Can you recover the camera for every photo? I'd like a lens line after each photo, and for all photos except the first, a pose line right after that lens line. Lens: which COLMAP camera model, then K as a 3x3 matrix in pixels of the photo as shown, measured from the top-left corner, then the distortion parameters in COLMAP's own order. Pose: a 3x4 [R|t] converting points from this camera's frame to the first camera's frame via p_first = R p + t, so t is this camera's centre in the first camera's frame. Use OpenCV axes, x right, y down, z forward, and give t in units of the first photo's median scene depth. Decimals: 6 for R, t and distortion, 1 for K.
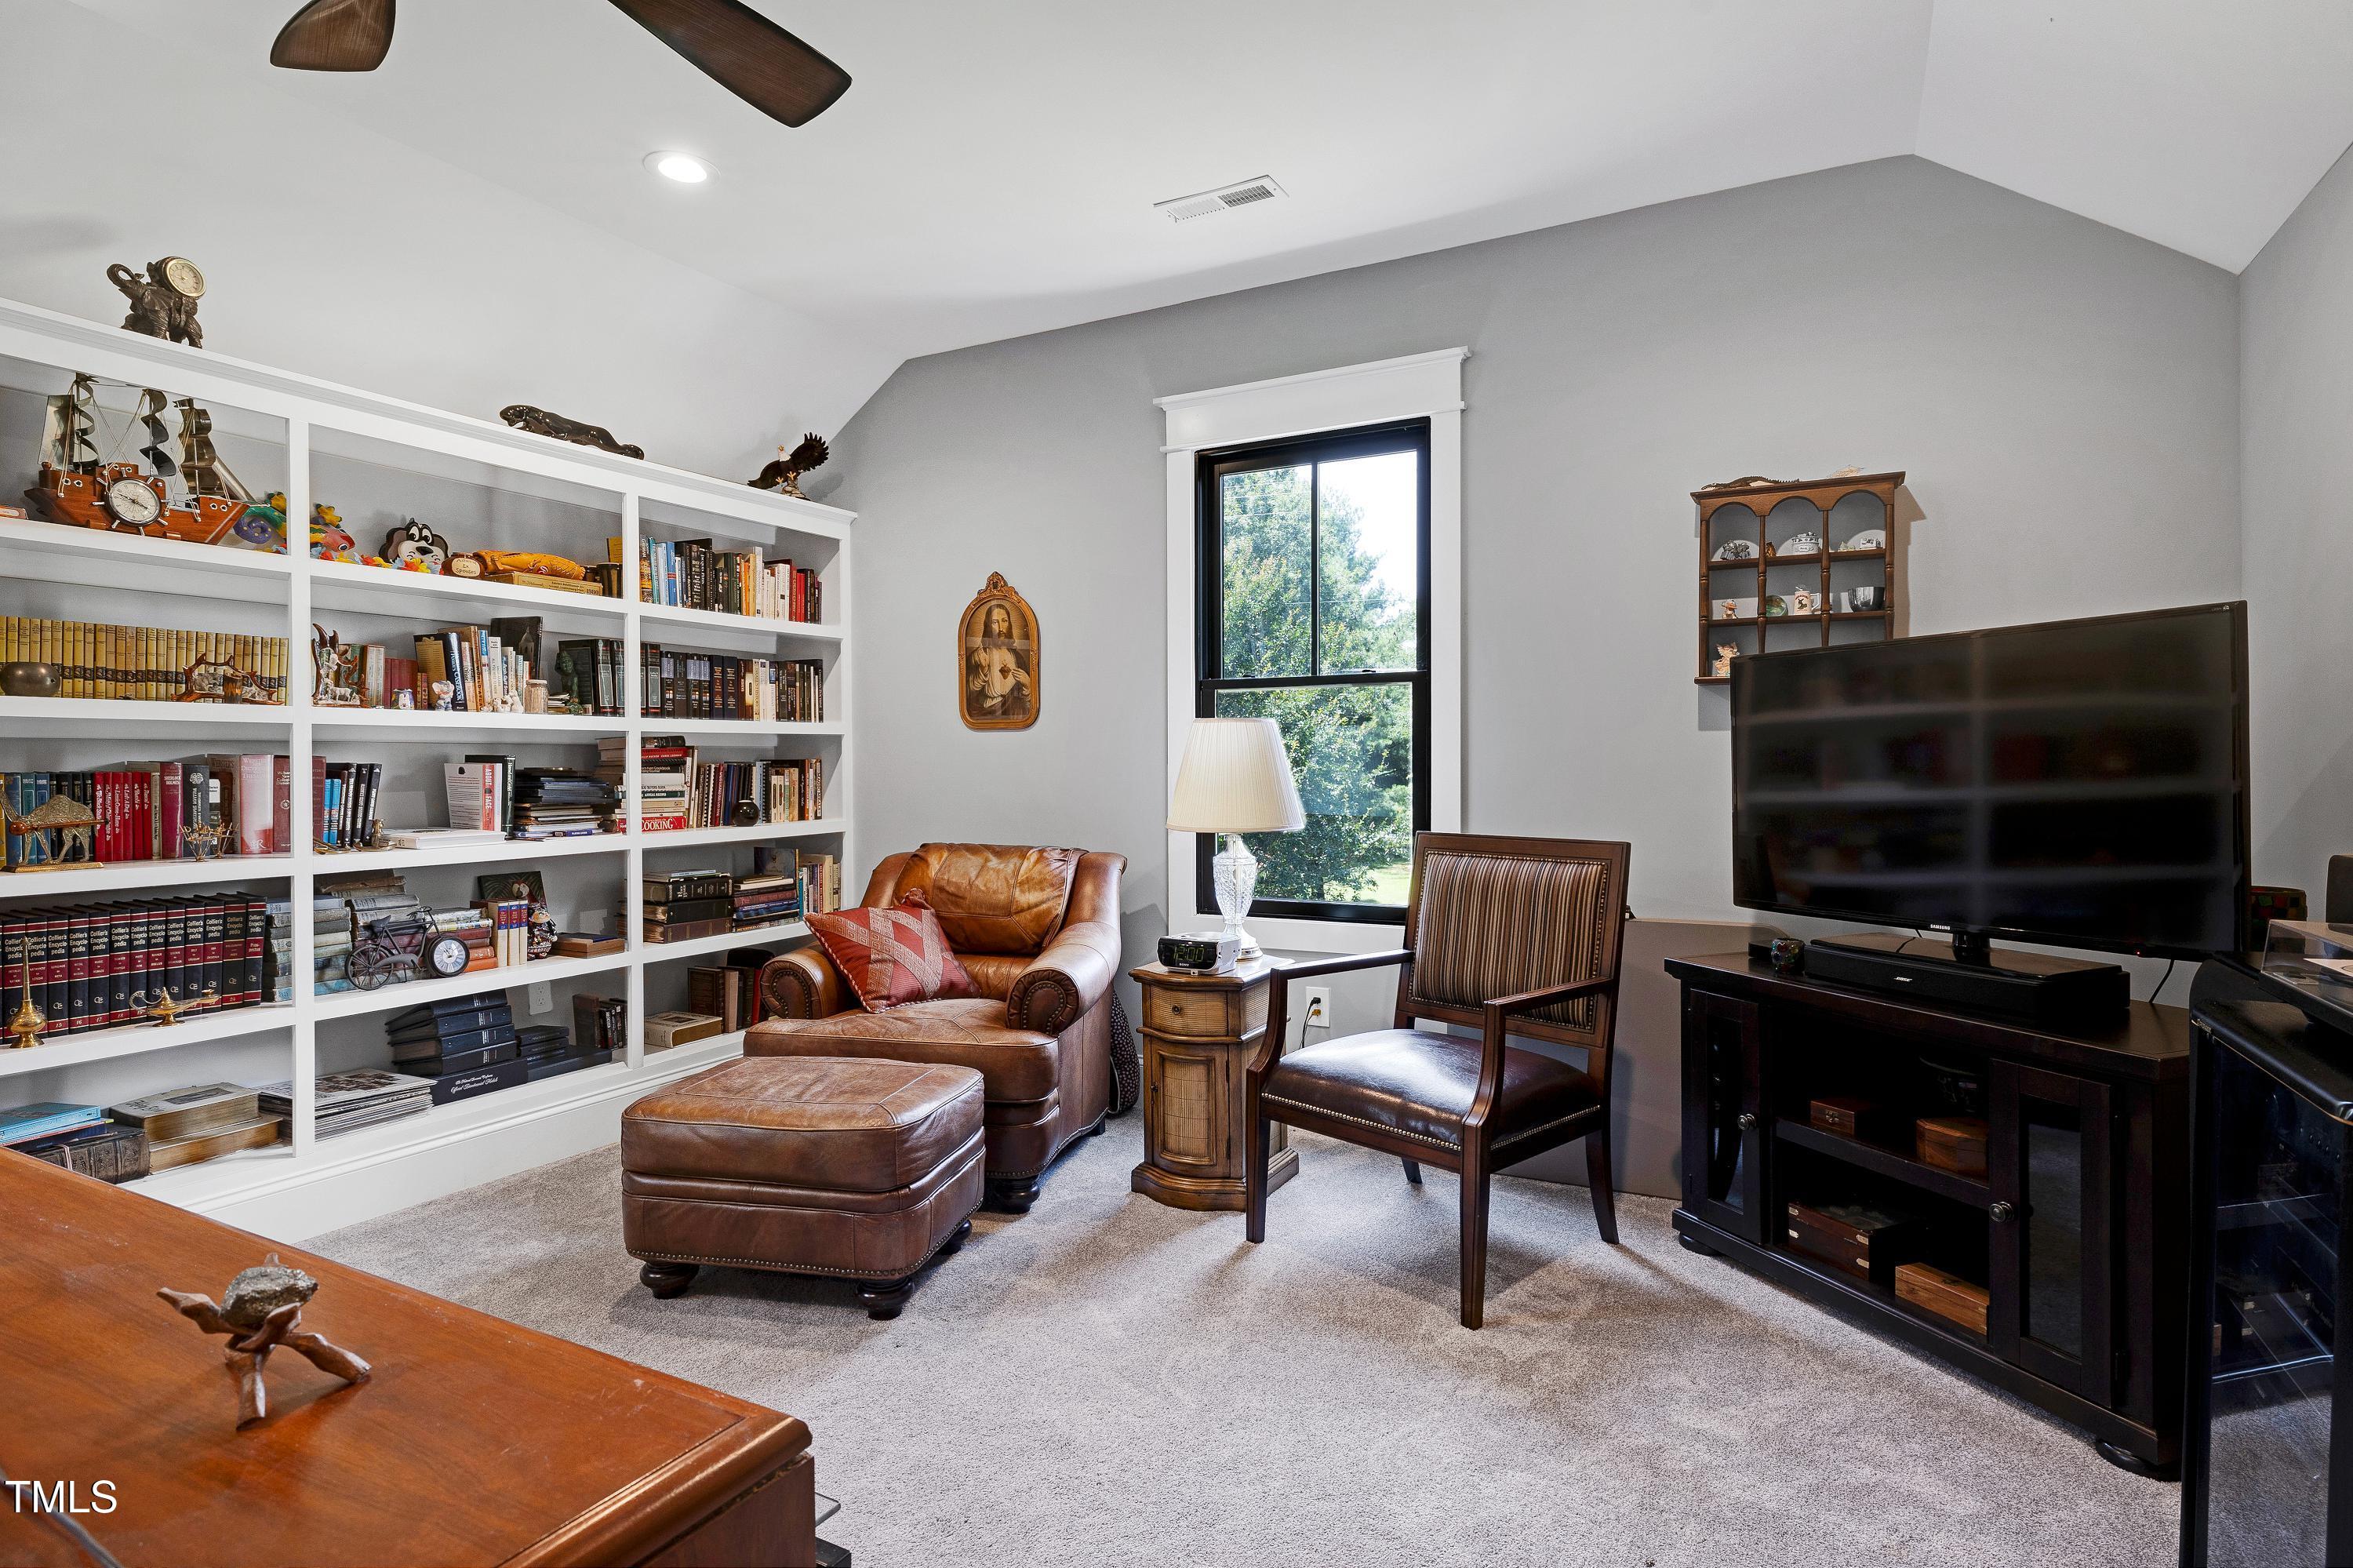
lens RADIAL K [[1227.3, 0, 1151.8], [0, 1227.3, 773.0], [0, 0, 1]] dist [-0.003558, 0.001252]
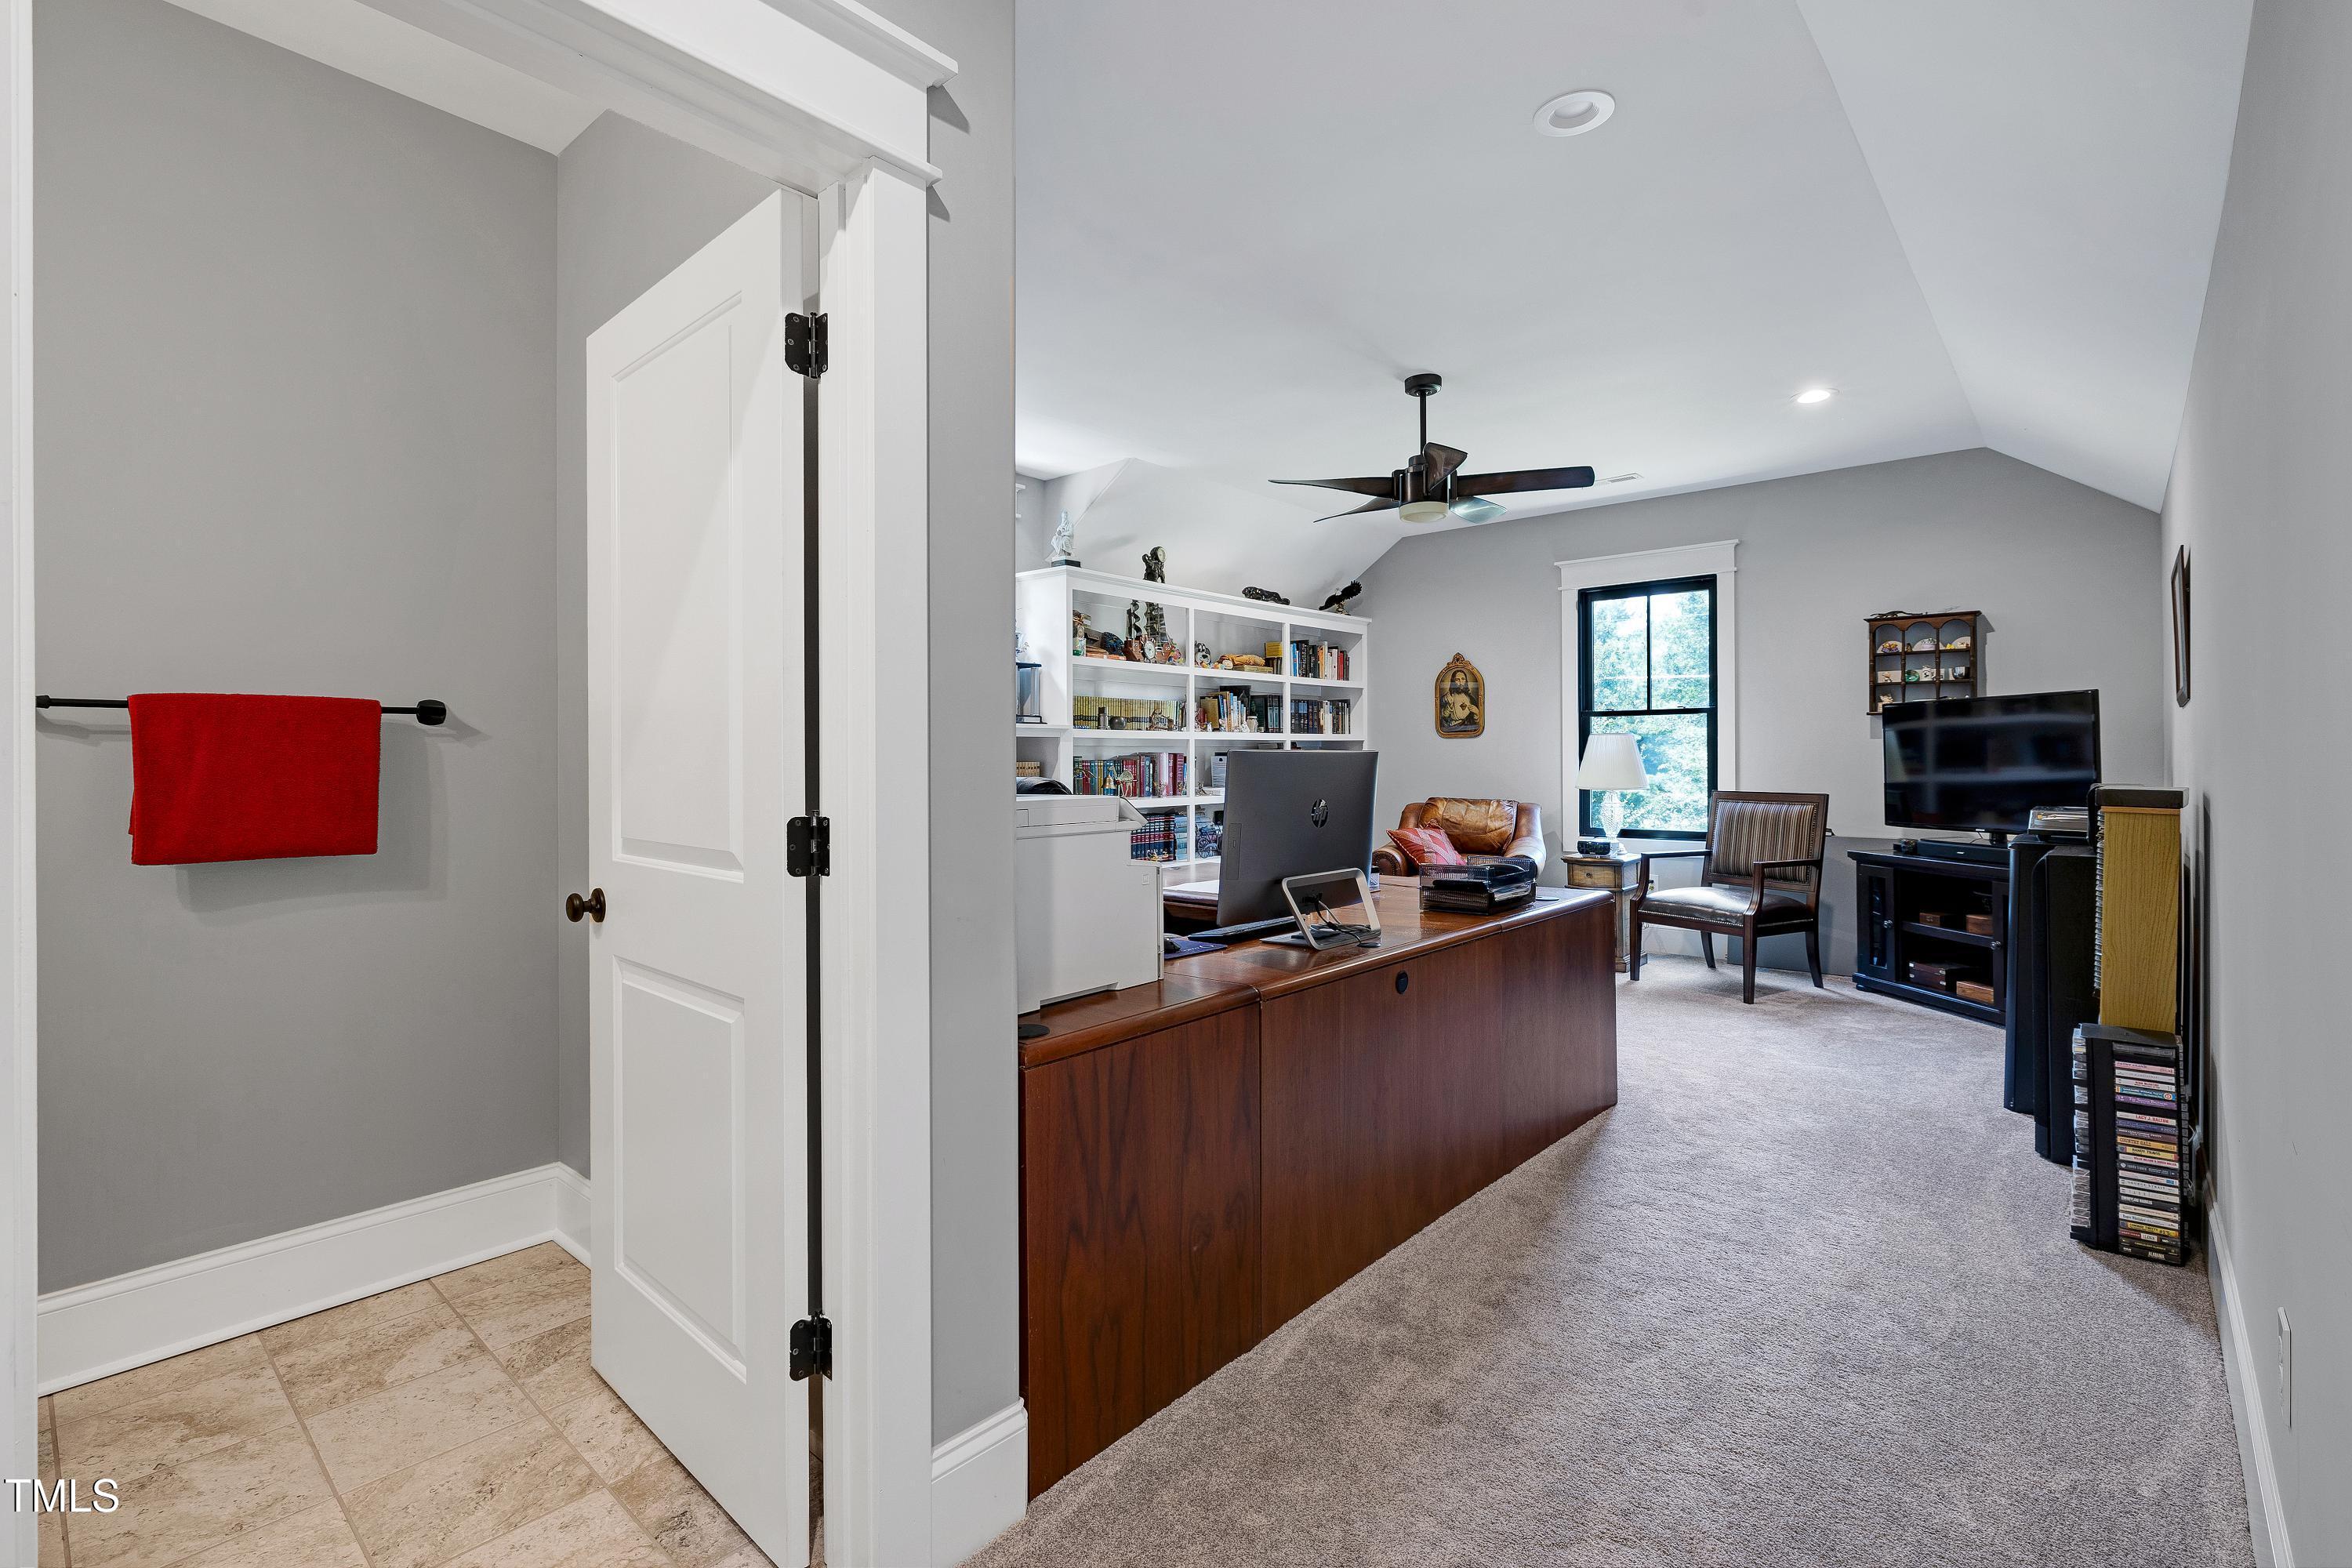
lens RADIAL K [[1058.2, 0, 1175.9], [0, 1058.2, 754.3], [0, 0, 1]] dist [-0.003493, 0.000390]
pose [[0.977159, -0.001273, -0.212505, -0.289382], [-0.000688, 0.999958, -0.009155, 0.006431], [0.212508, 0.009092, 0.977117, -0.920872]]
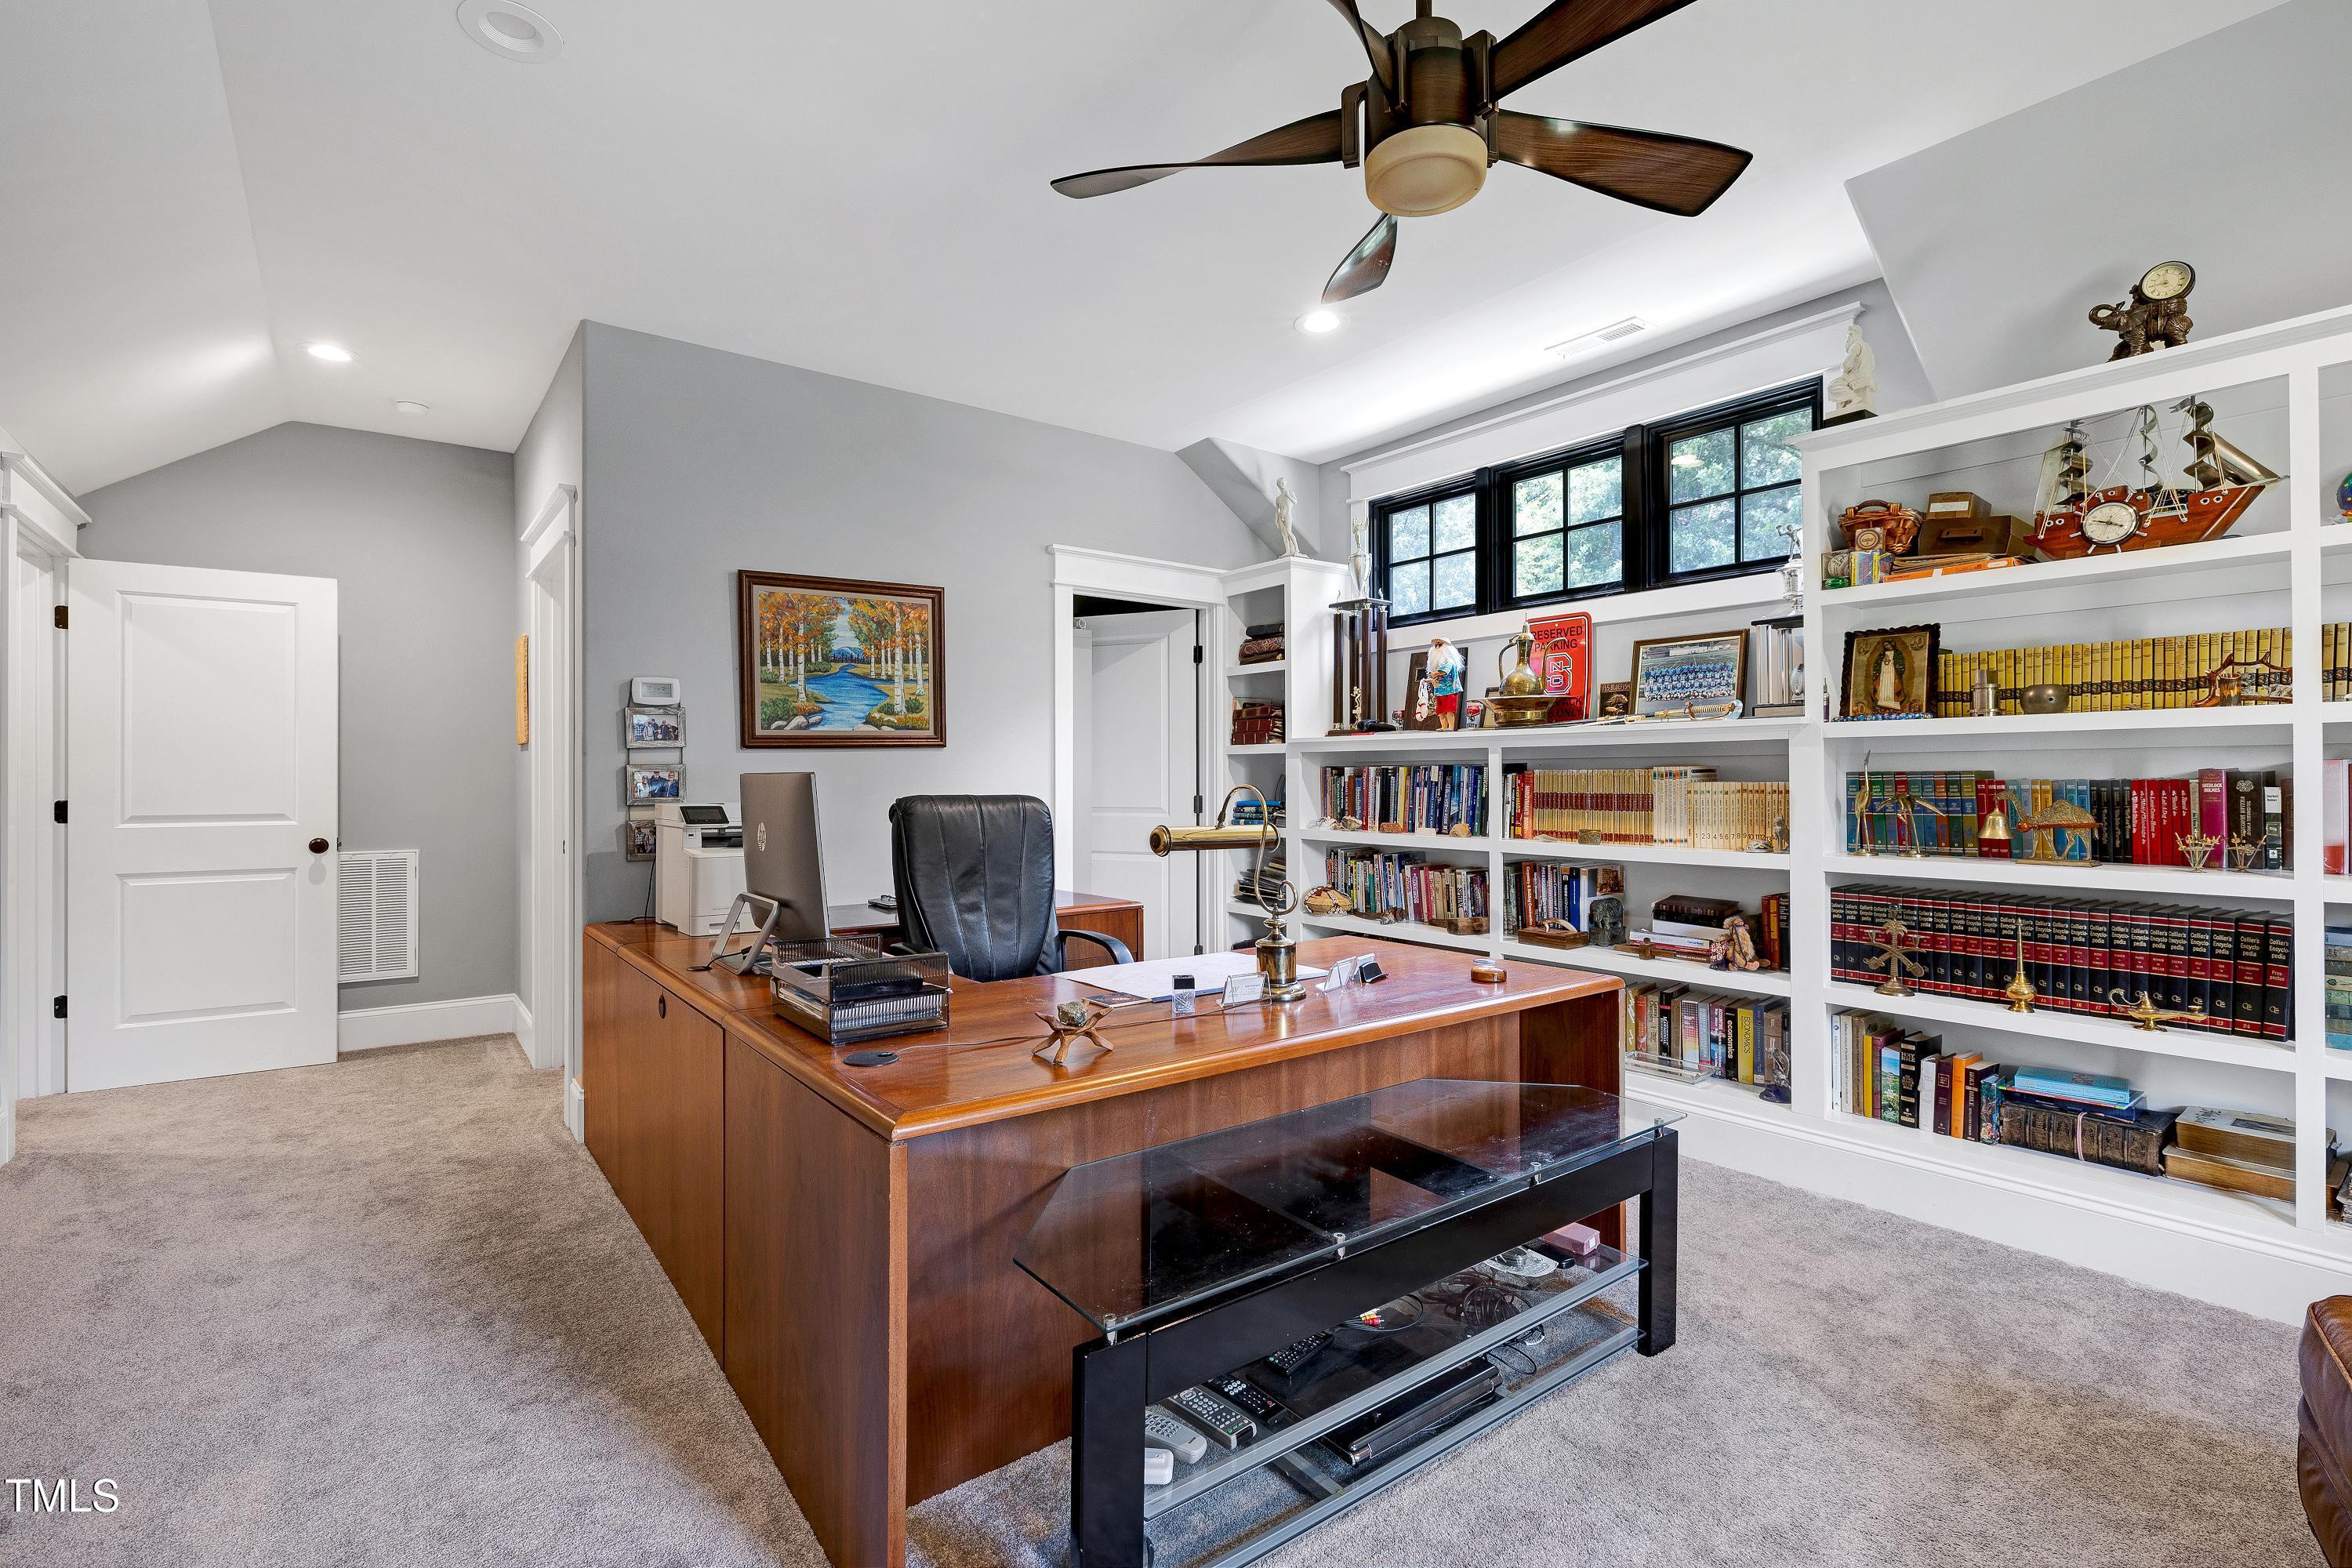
lens RADIAL K [[1058.2, 0, 1170.5], [0, 1058.2, 773.6], [0, 0, 1]] dist [-0.003493, 0.000390]
pose [[-0.405343, -0.002135, -0.914162, 0.286895], [0.000341, 0.999997, -0.002486, -0.003260], [0.914164, -0.001319, -0.405341, 0.551213]]
